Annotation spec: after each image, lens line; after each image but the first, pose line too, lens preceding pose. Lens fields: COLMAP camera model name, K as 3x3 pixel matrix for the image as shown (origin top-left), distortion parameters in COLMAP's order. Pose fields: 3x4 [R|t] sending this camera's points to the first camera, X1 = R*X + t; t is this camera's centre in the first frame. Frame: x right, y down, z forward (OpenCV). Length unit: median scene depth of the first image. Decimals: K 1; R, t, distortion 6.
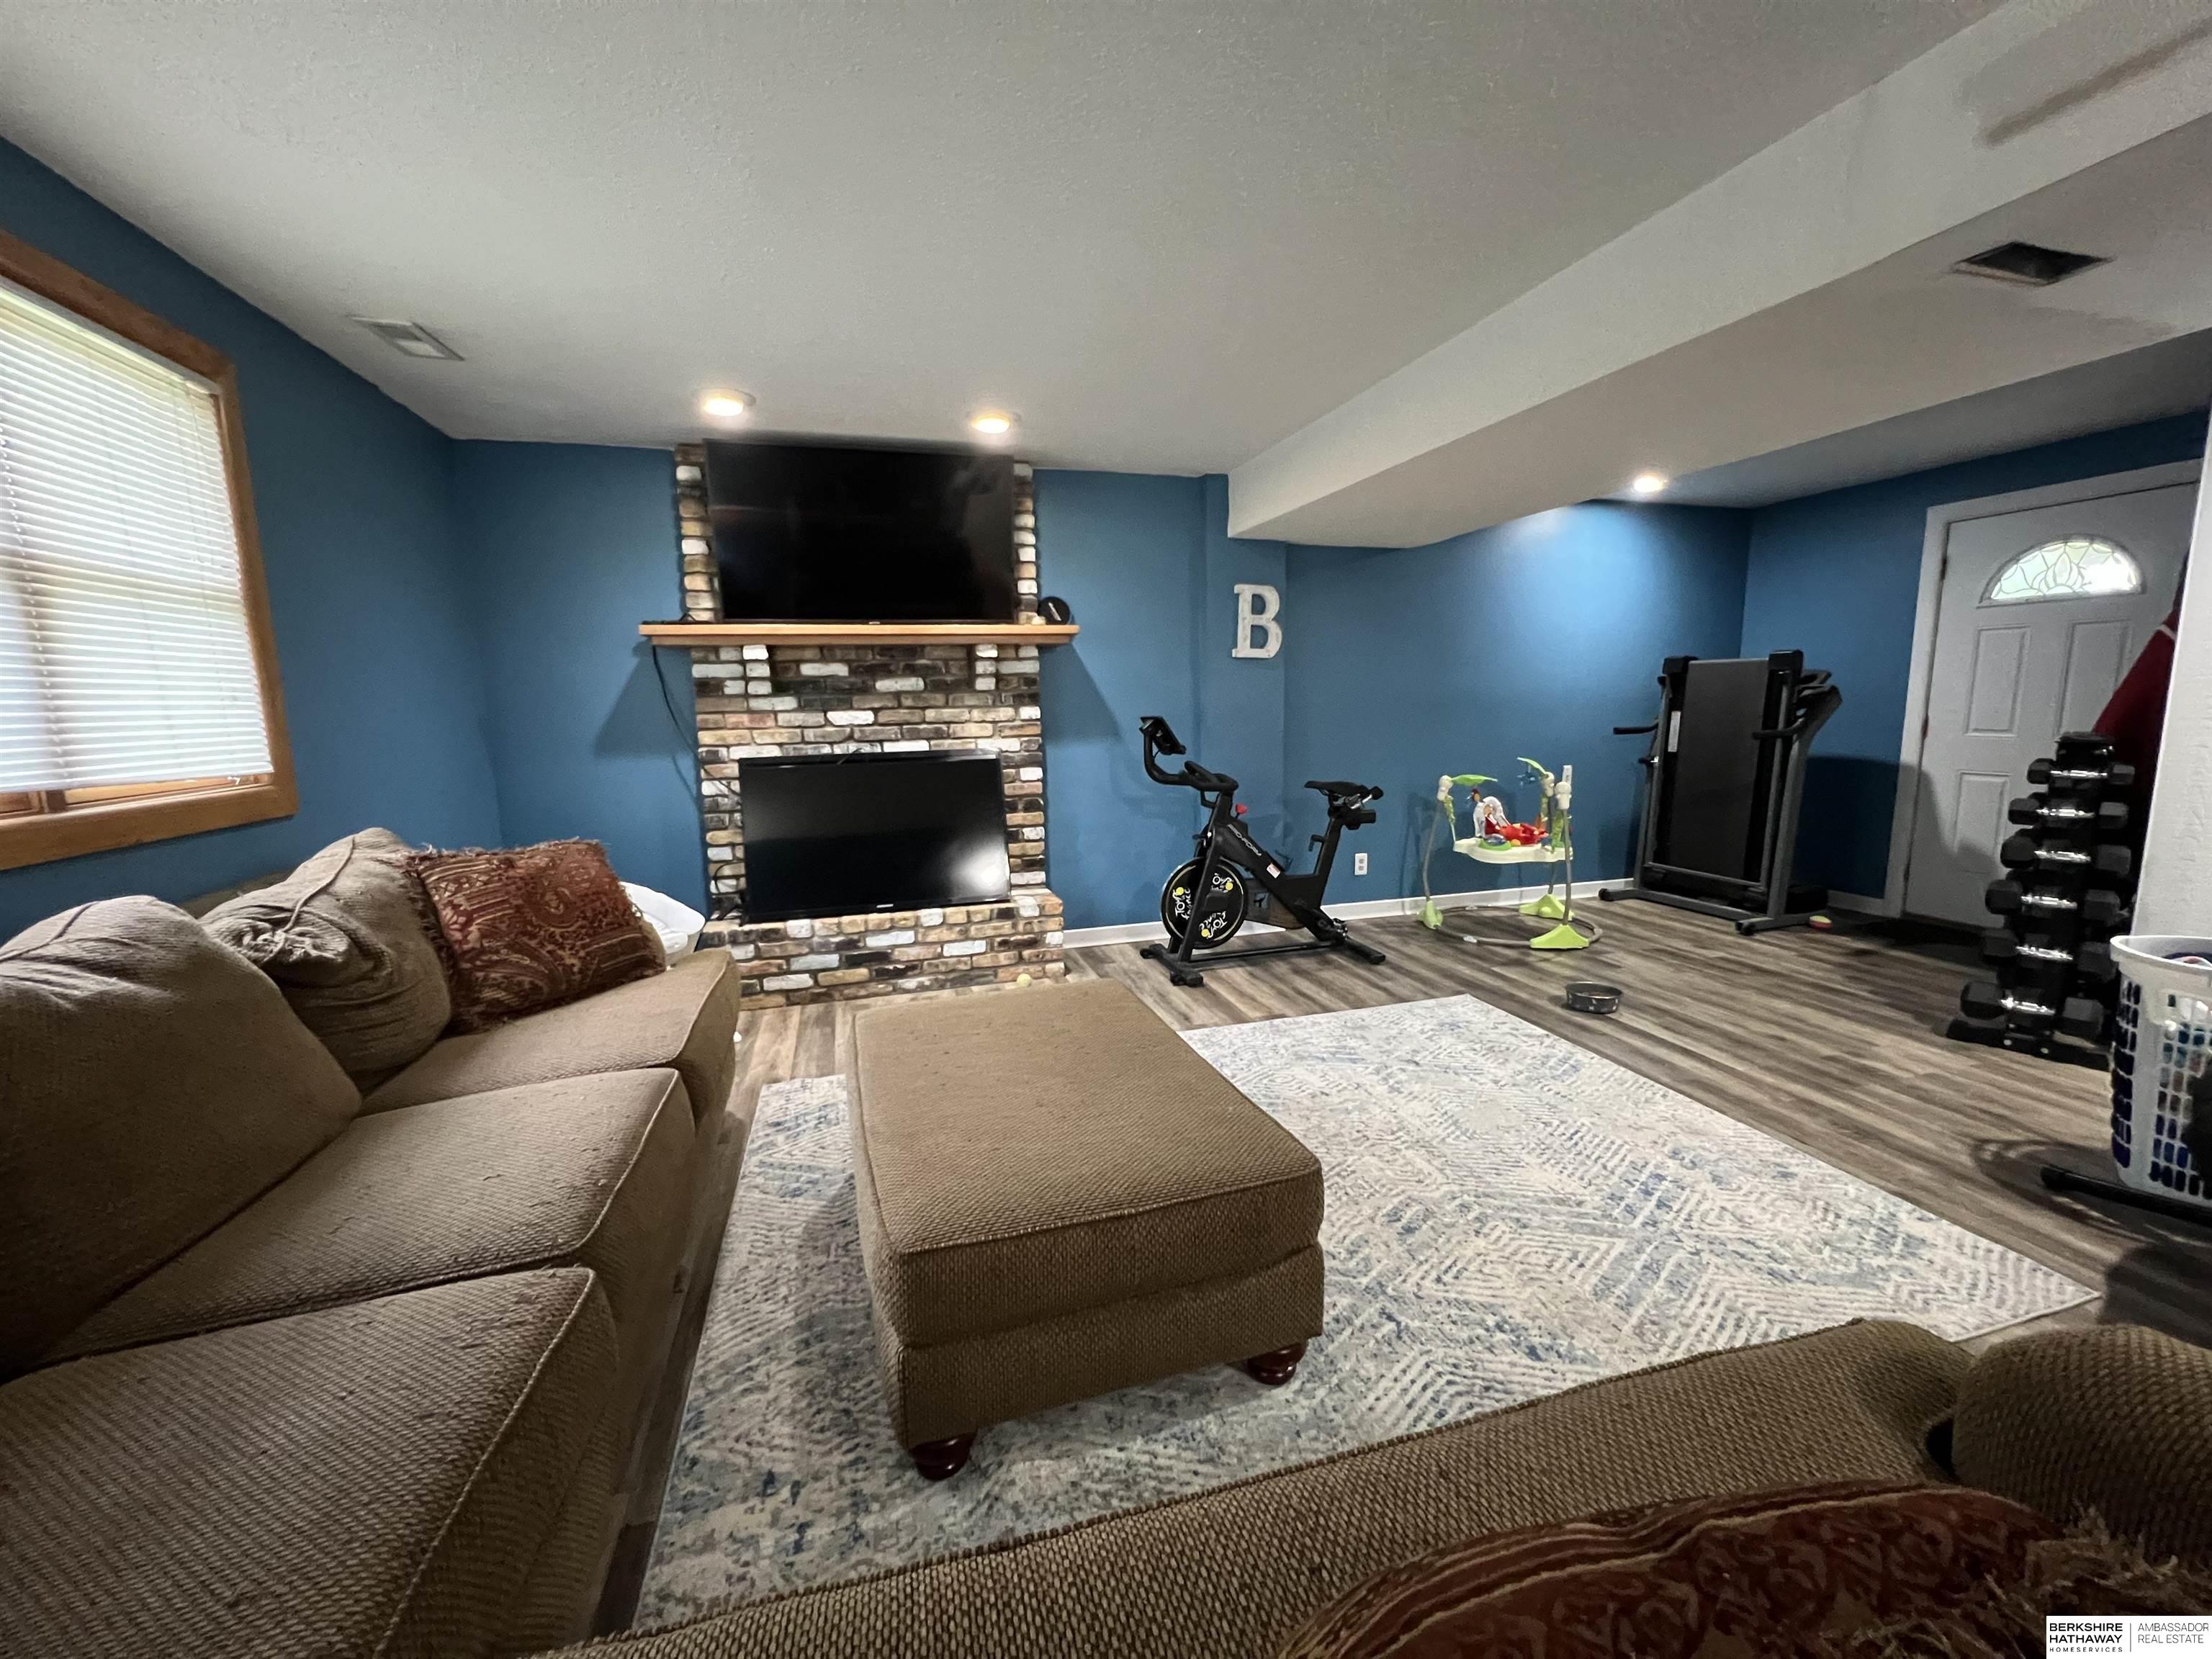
lens RADIAL K [[882.6, 0, 1107.3], [0, 882.6, 834.2], [0, 0, 1]] dist [-0.002286, 0.001143]
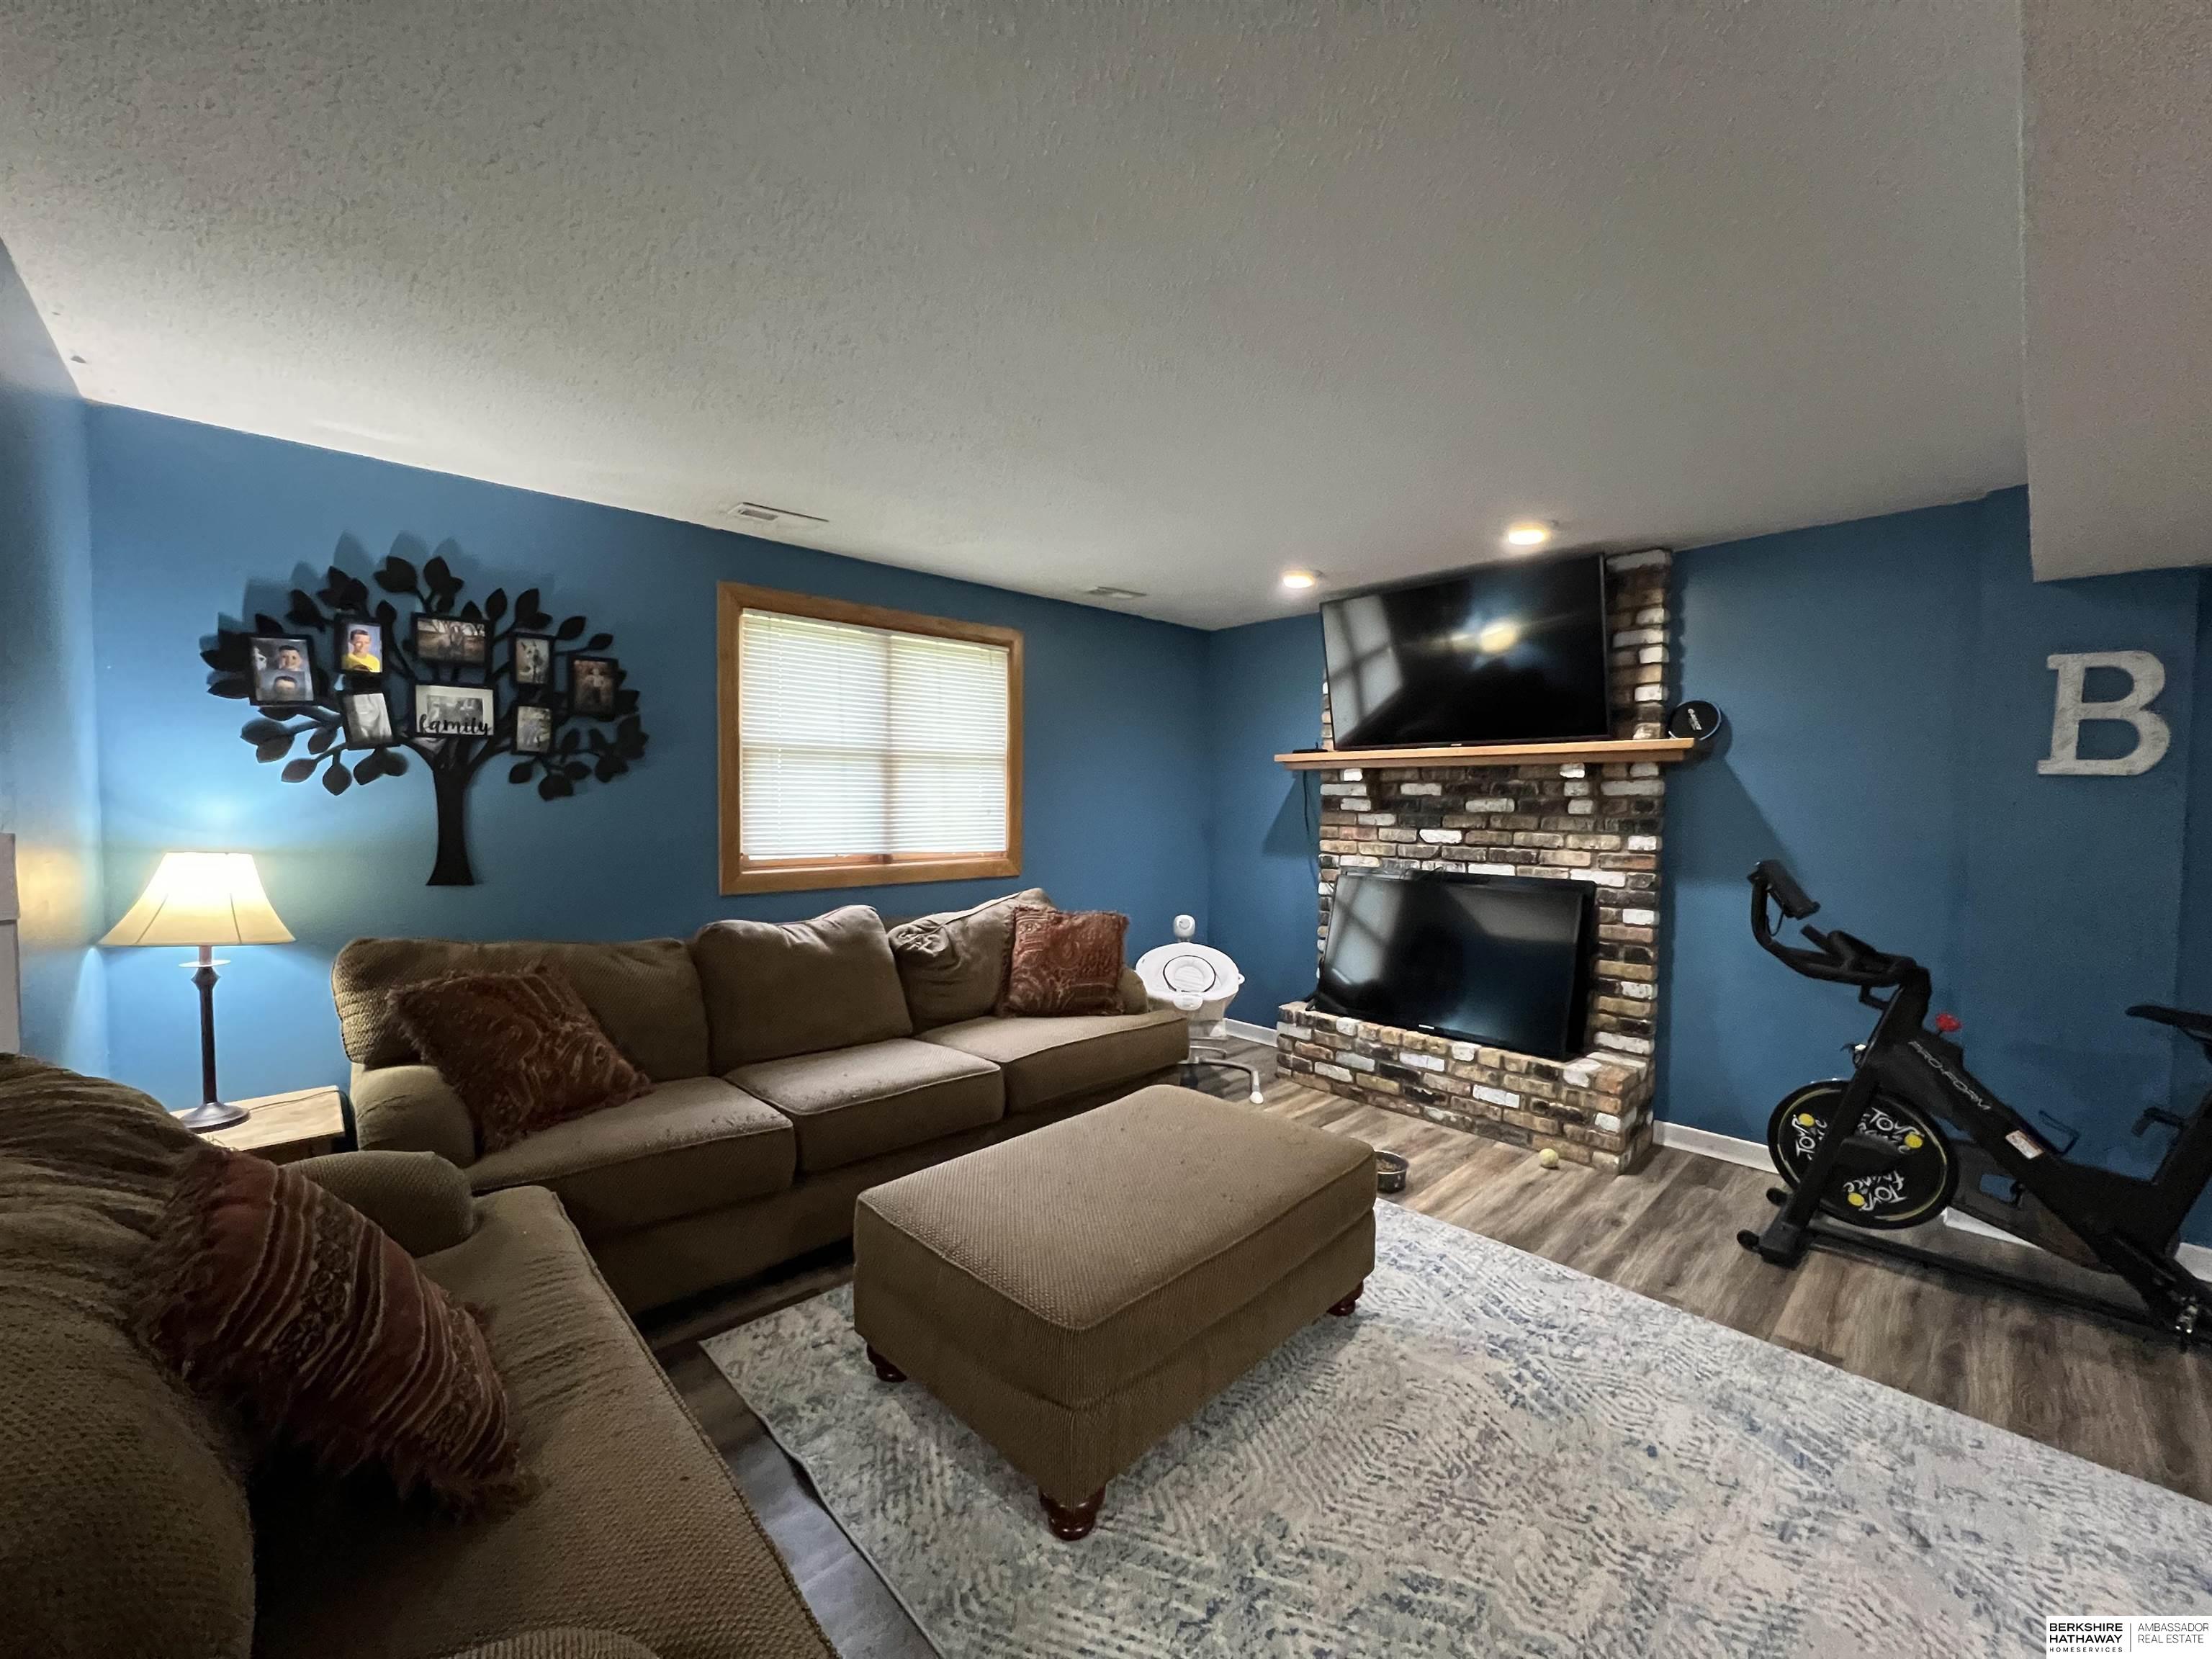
lens RADIAL K [[882.6, 0, 1106.7], [0, 882.6, 833.8], [0, 0, 1]] dist [-0.002286, 0.001143]
pose [[0.459177, 0.060591, -0.886276, 0.458413], [-0.147426, 0.989034, -0.008765, -0.073114], [0.876026, 0.134685, 0.463075, 0.203413]]
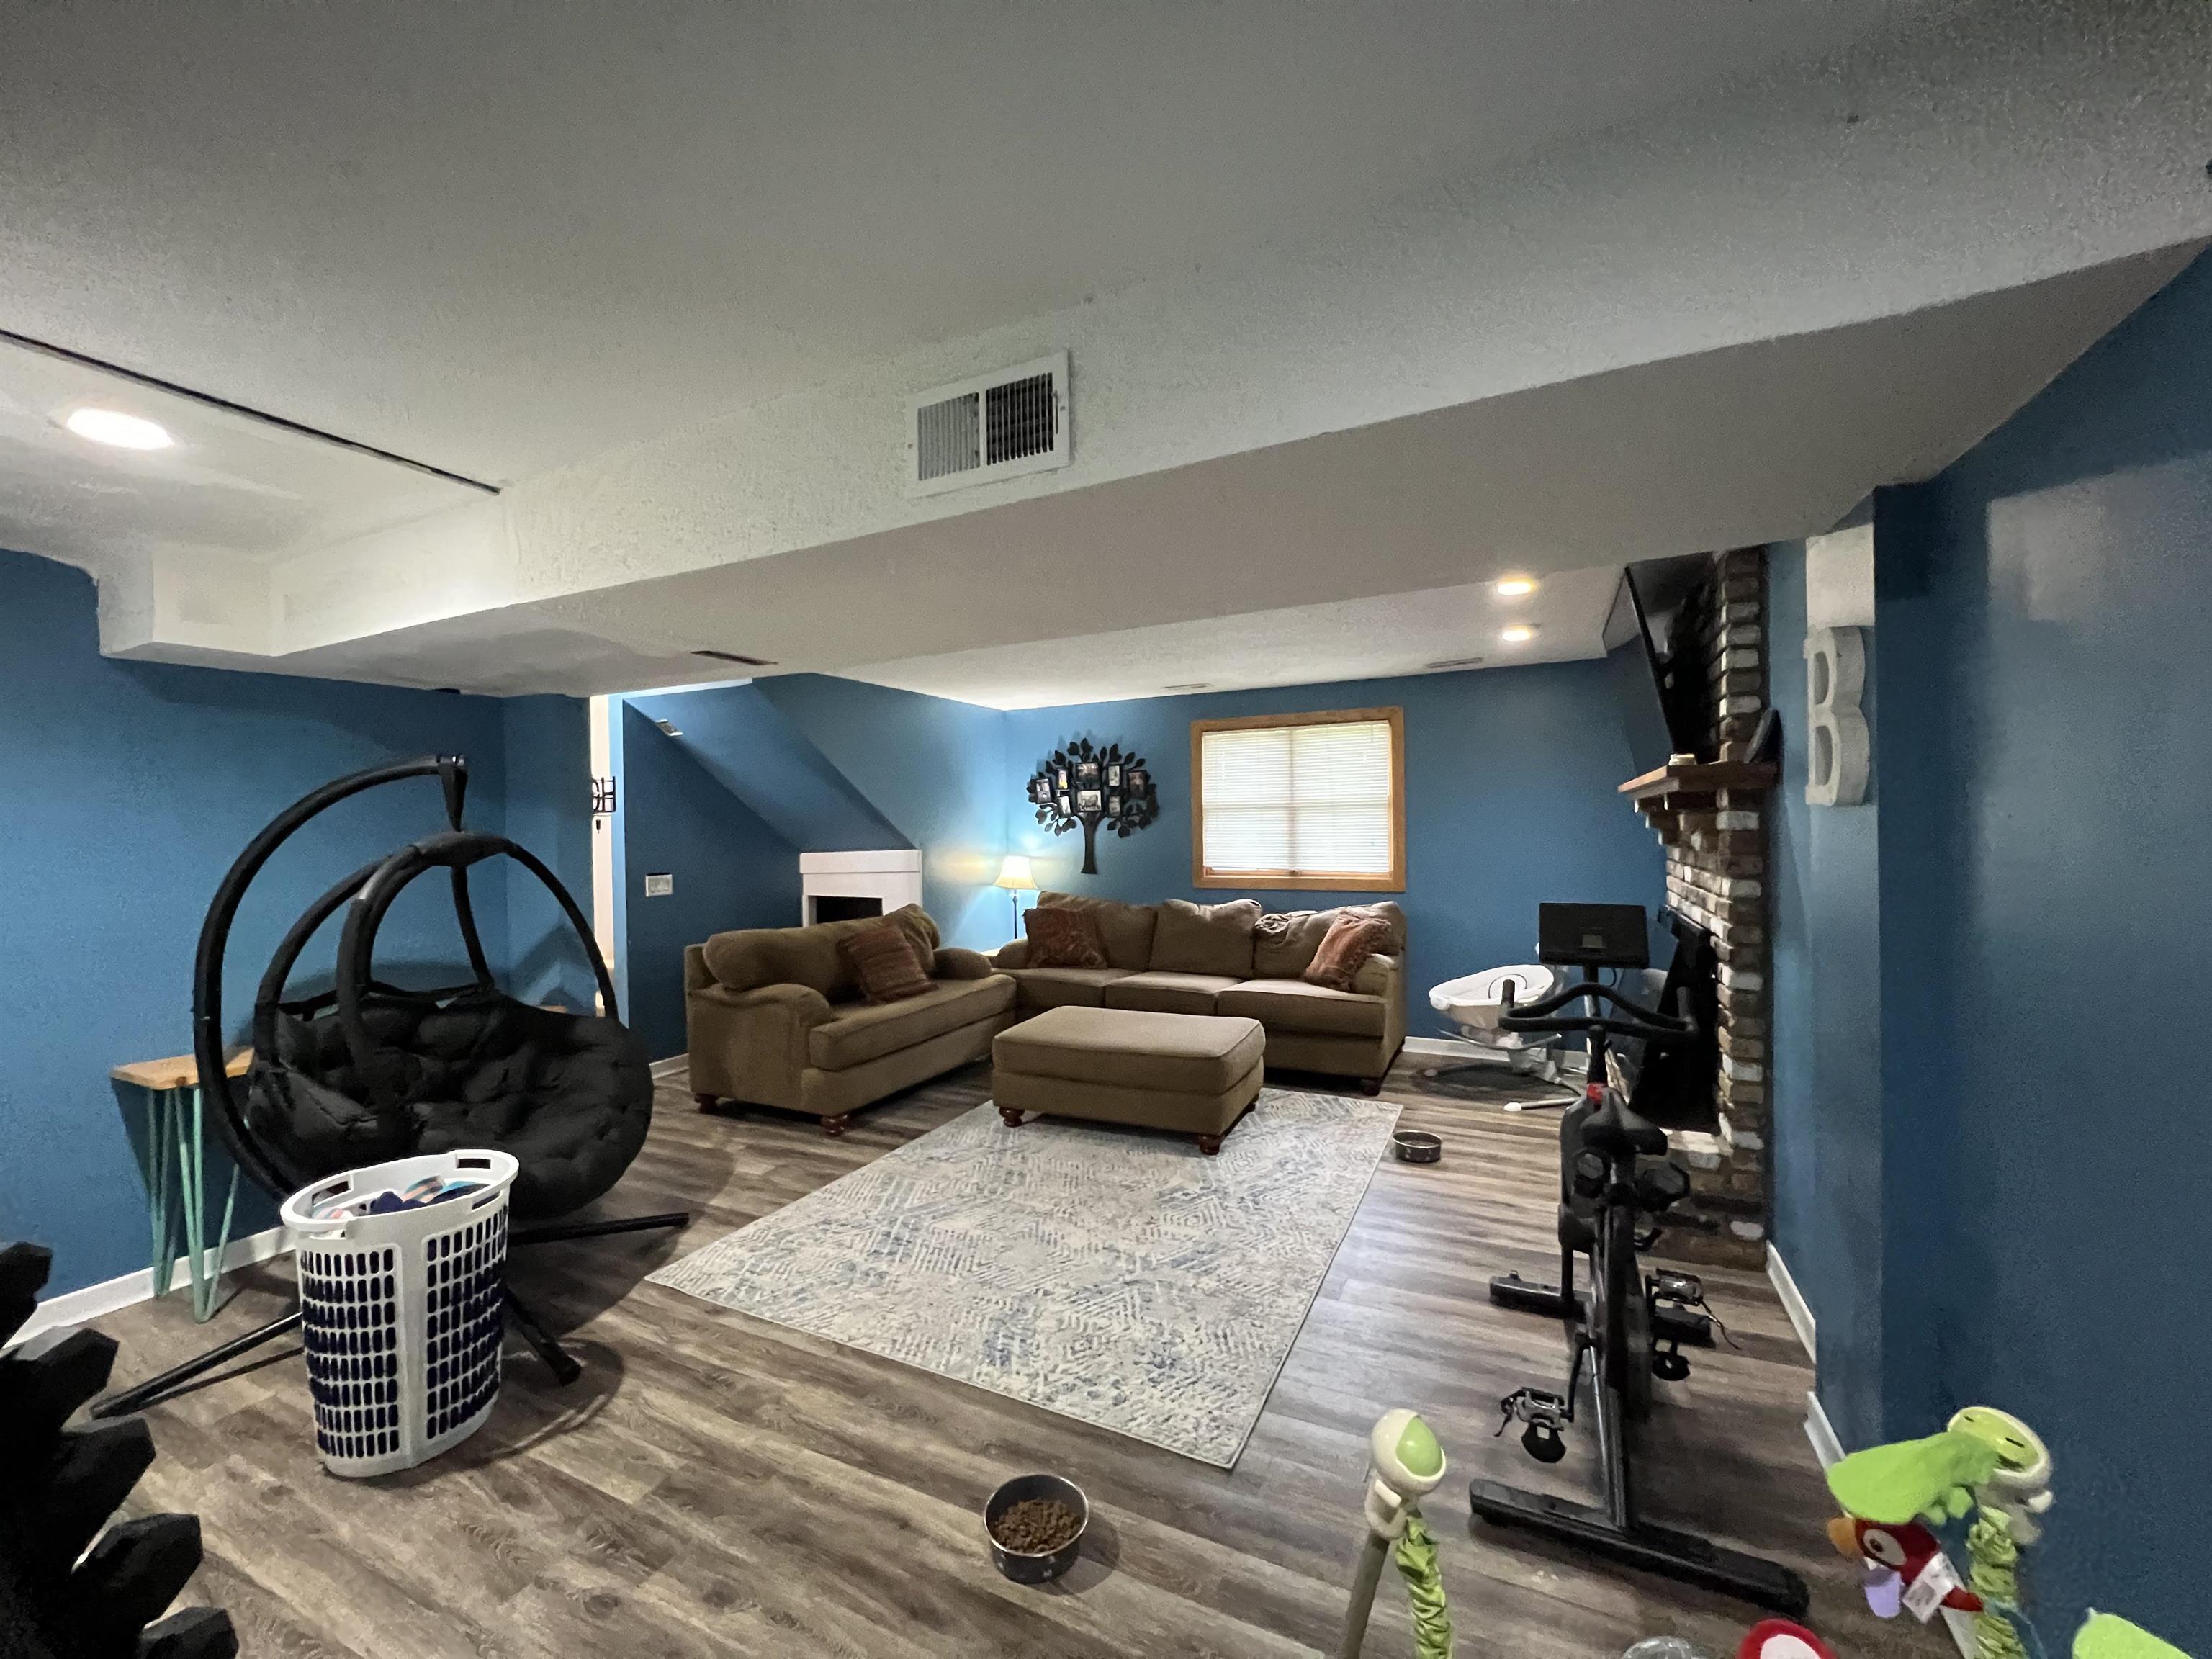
lens RADIAL K [[882.6, 0, 1104.9], [0, 882.6, 829.0], [0, 0, 1]] dist [-0.002286, 0.001143]
pose [[-0.673818, 0.034908, -0.738072, 0.821428], [-0.078916, 0.989770, 0.118858, -0.251001], [0.734671, 0.138334, -0.664170, 1.221001]]
